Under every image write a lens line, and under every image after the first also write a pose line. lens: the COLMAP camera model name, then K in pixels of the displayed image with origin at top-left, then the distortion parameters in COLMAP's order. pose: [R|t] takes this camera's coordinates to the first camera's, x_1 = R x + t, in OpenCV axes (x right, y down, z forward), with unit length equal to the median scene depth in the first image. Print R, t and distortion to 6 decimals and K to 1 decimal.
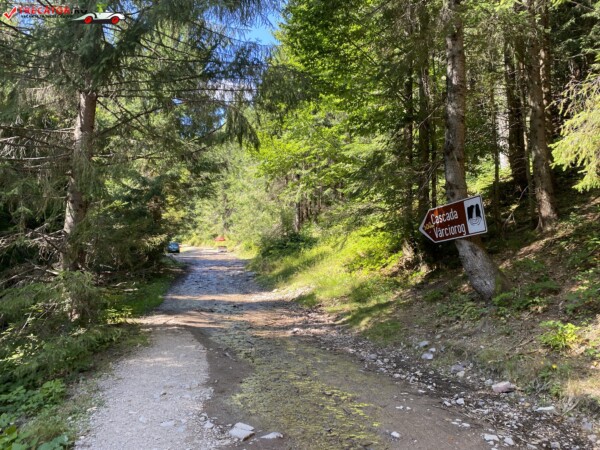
lens RADIAL K [[447.3, 0, 300.0], [0, 447.3, 225.0], [0, 0, 1]] dist [0.025952, -0.003161]
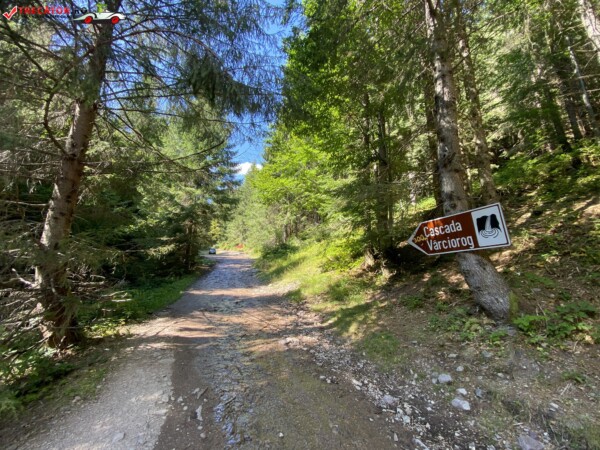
lens RADIAL K [[236.0, 0, 300.0], [0, 236.0, 225.0], [0, 0, 1]] dist [0.036479, -0.028673]
pose [[0.998007, 0.011161, 0.062107, -0.013961], [-0.007483, 0.998222, -0.059142, 0.003655], [-0.062656, 0.058559, 0.996316, 0.312735]]
